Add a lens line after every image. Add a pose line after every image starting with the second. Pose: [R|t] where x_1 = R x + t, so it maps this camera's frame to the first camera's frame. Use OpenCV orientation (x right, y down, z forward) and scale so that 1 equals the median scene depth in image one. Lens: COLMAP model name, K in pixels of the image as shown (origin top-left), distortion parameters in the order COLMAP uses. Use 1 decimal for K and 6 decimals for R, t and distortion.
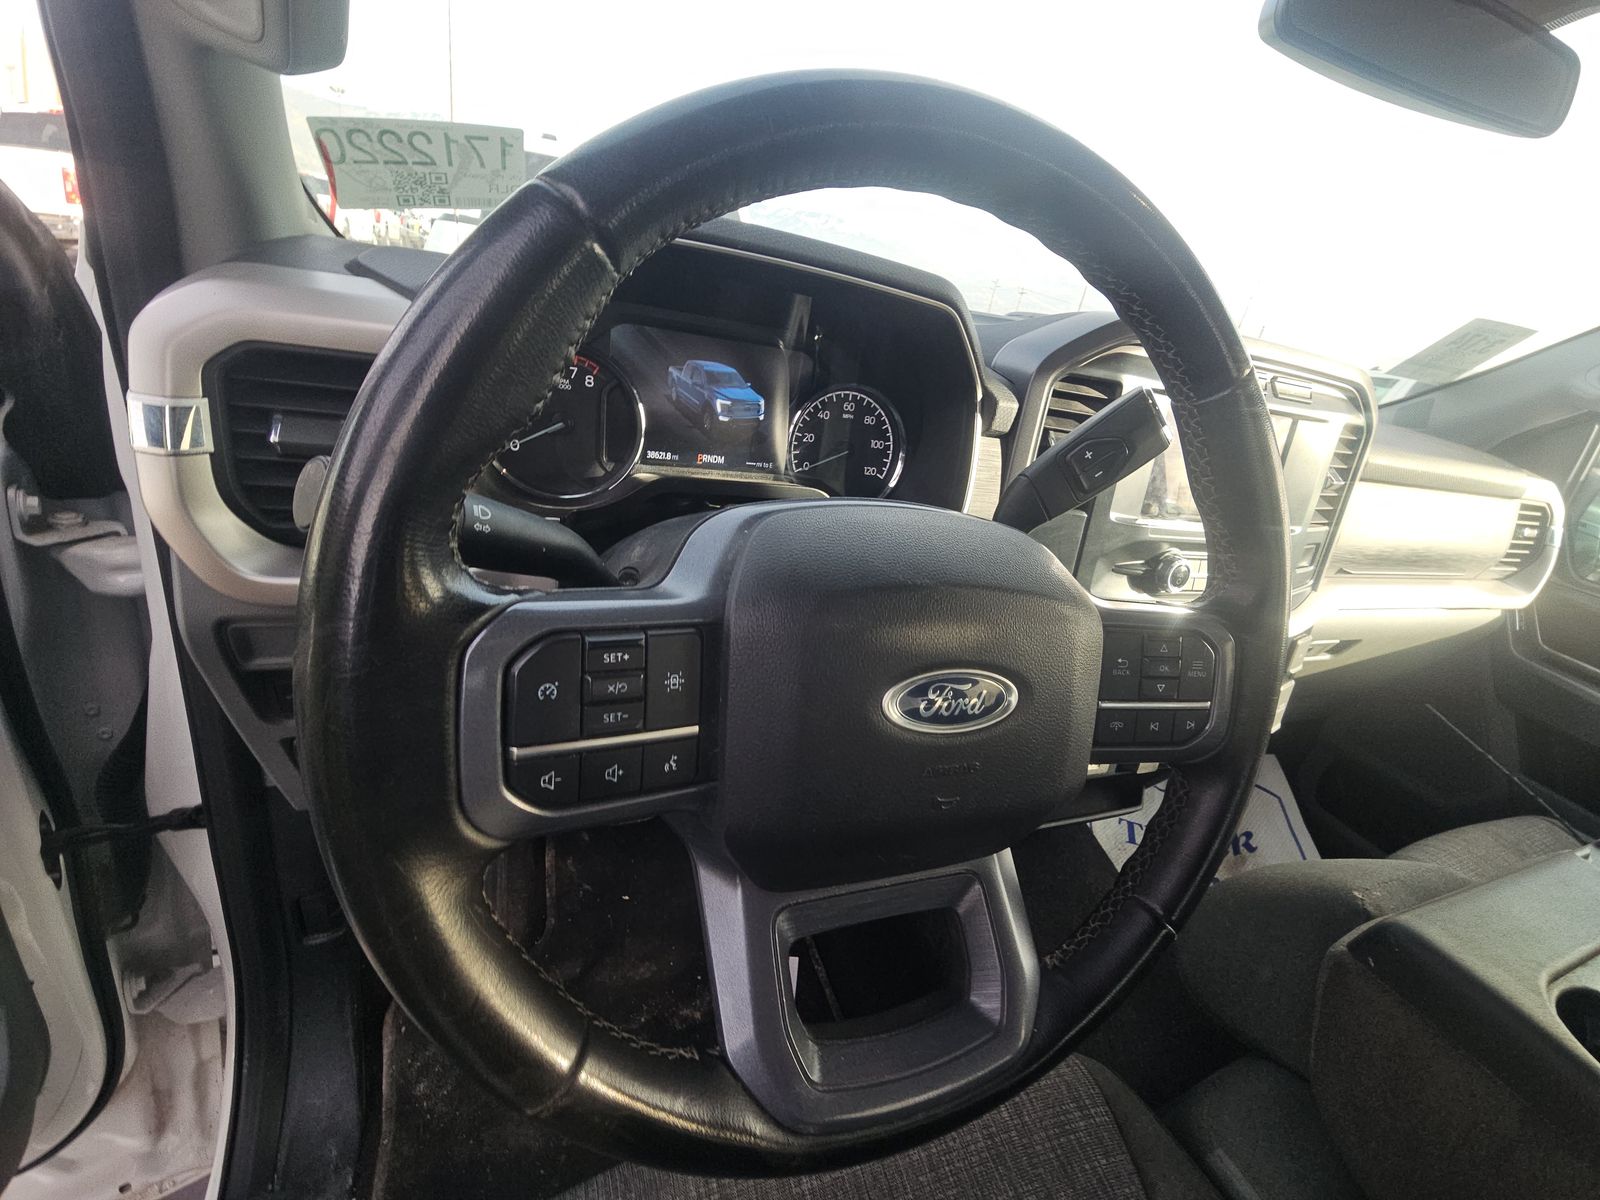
lens RADIAL K [[647.6, 0, 826.8], [0, 647.6, 598.4], [0, 0, 1]] dist [0.006029, -0.008267]
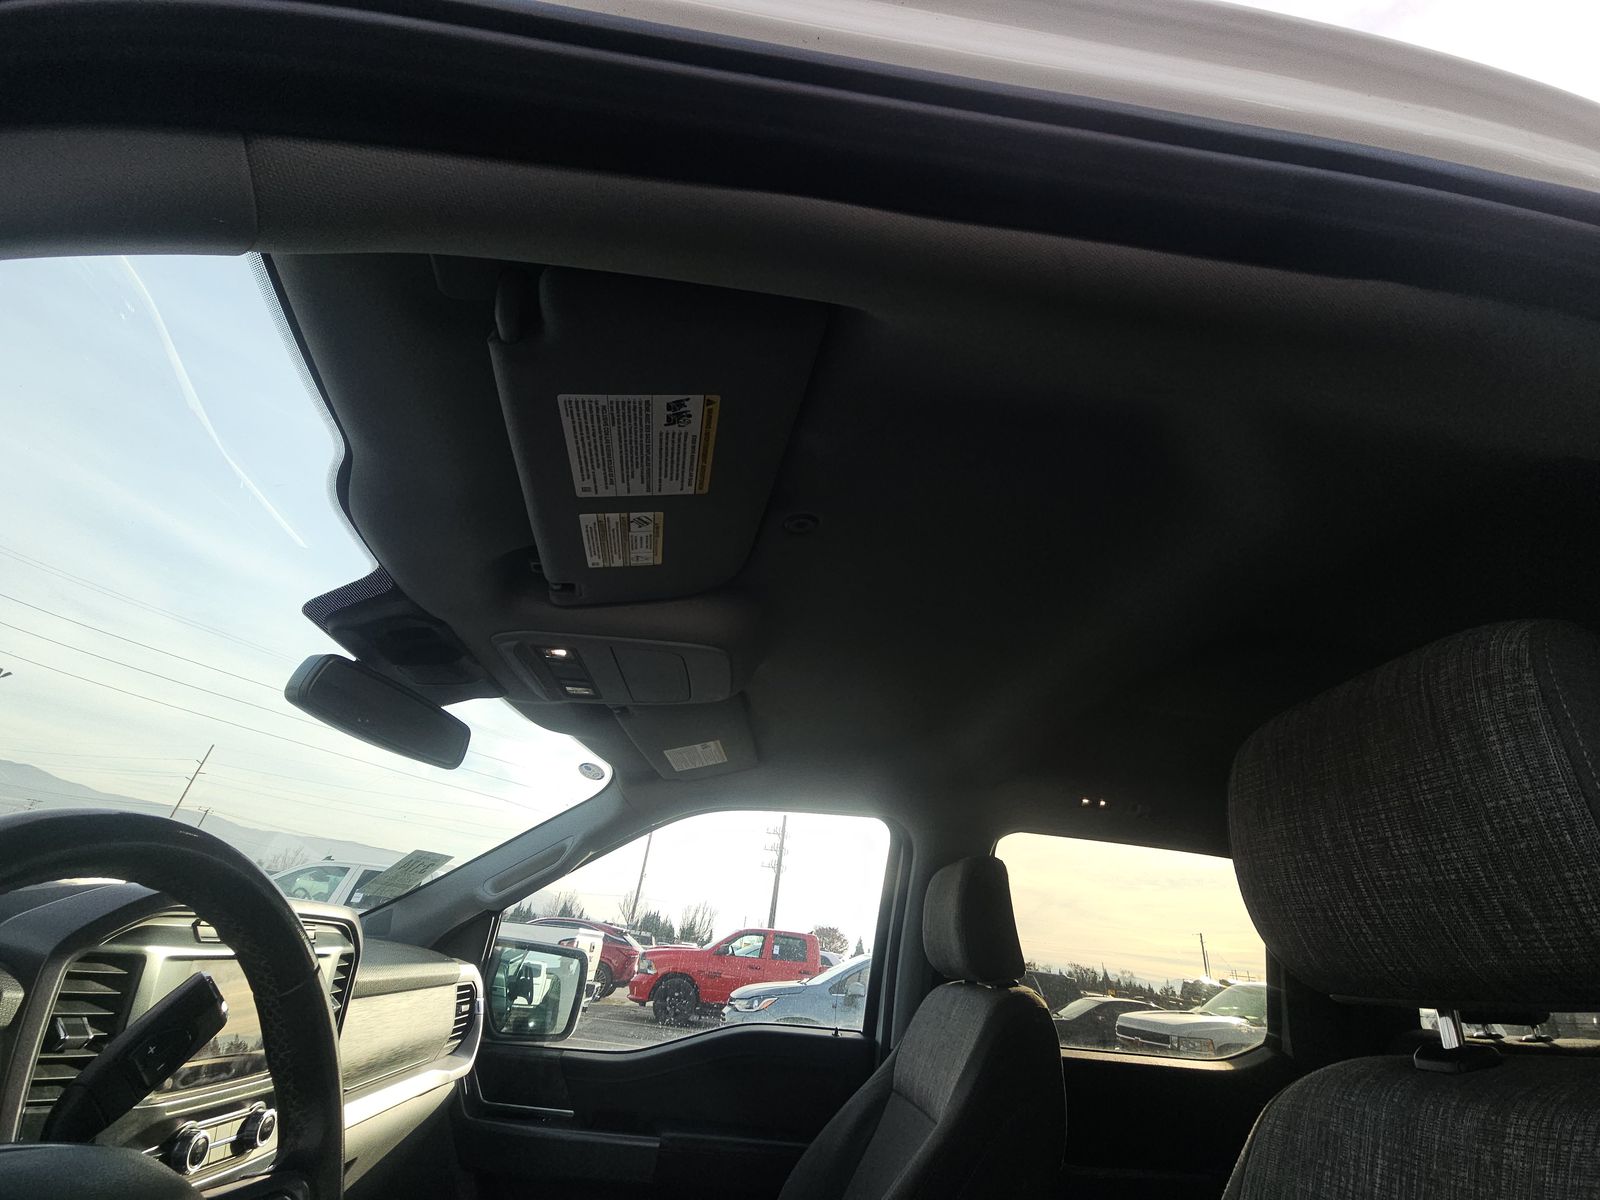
lens RADIAL K [[647.6, 0, 807.9], [0, 647.6, 607.3], [0, 0, 1]] dist [0.006029, -0.008267]
pose [[0.285038, 0.319461, 0.903713, -0.329085], [0.338682, 0.848442, -0.406745, -0.027634], [-0.896687, 0.422009, 0.133643, -0.297252]]
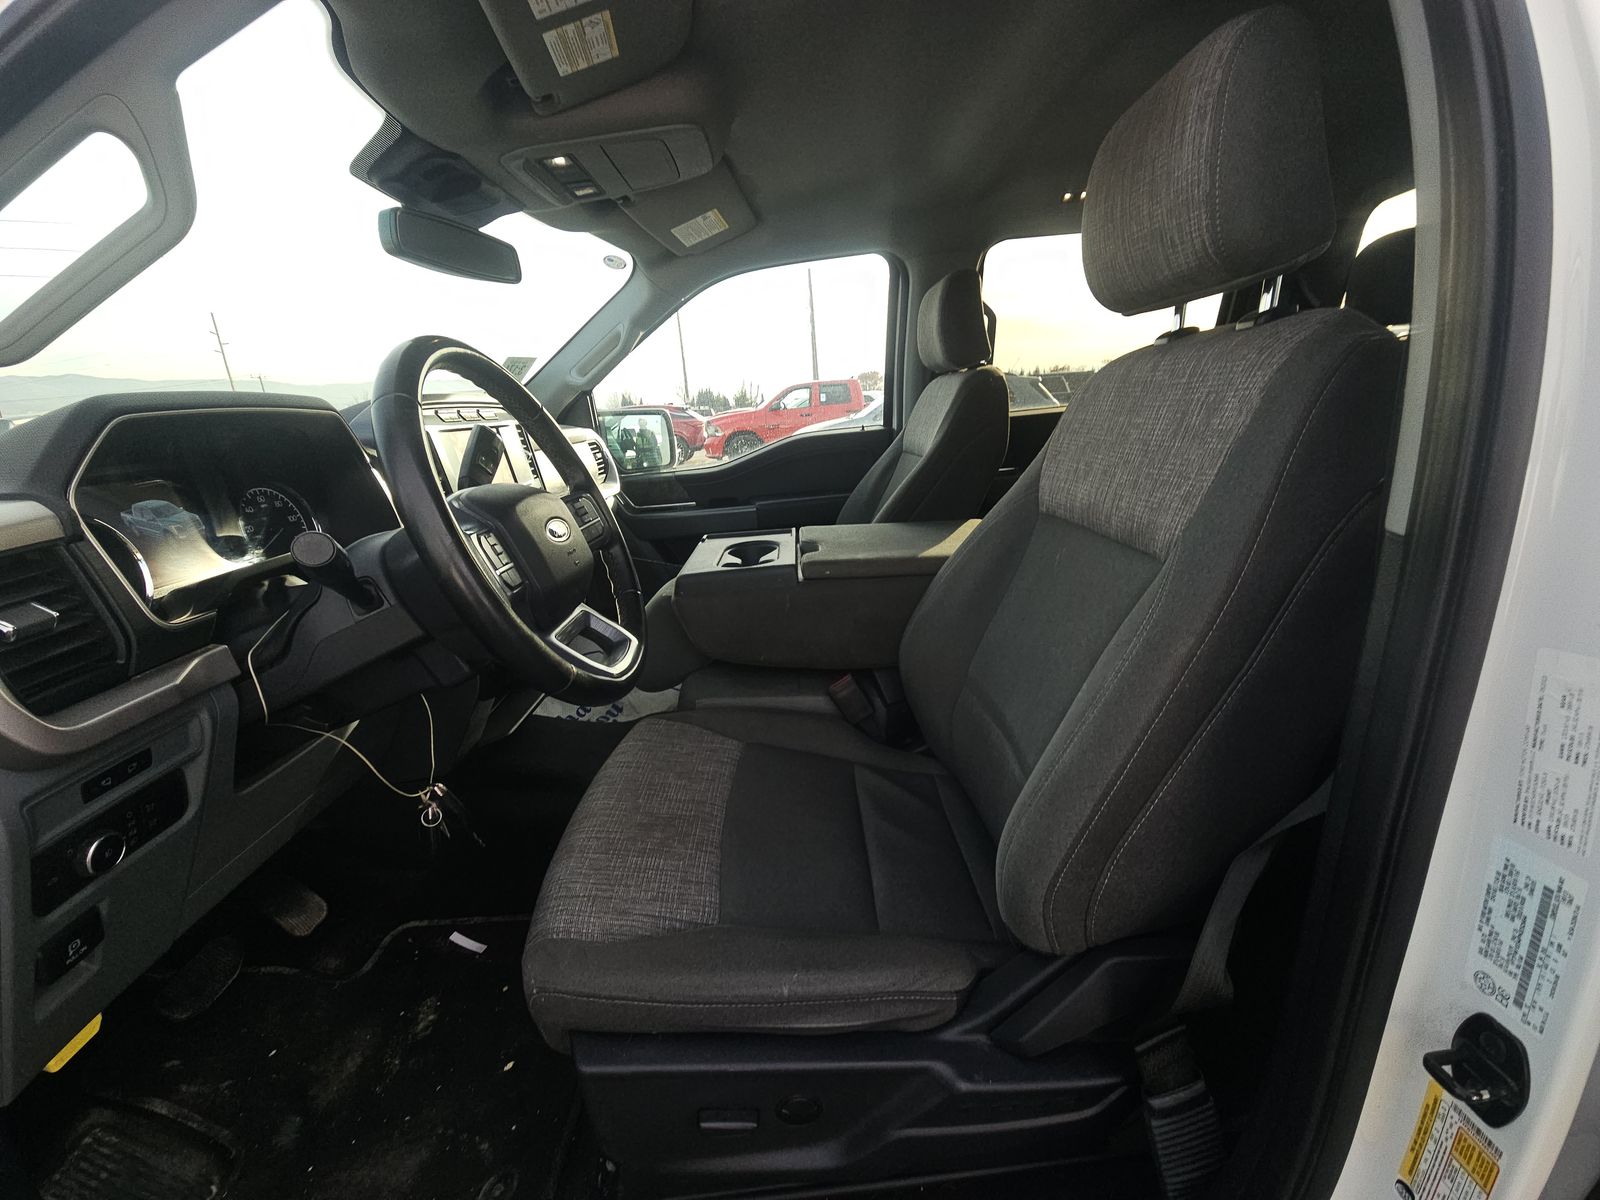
lens RADIAL K [[647.6, 0, 824.6], [0, 647.6, 598.2], [0, 0, 1]] dist [0.006029, -0.008267]
pose [[0.296697, -0.459673, 0.837061, -0.852212], [0.500987, 0.821149, 0.273360, 0.092497], [-0.813008, 0.338252, 0.473923, -0.524983]]
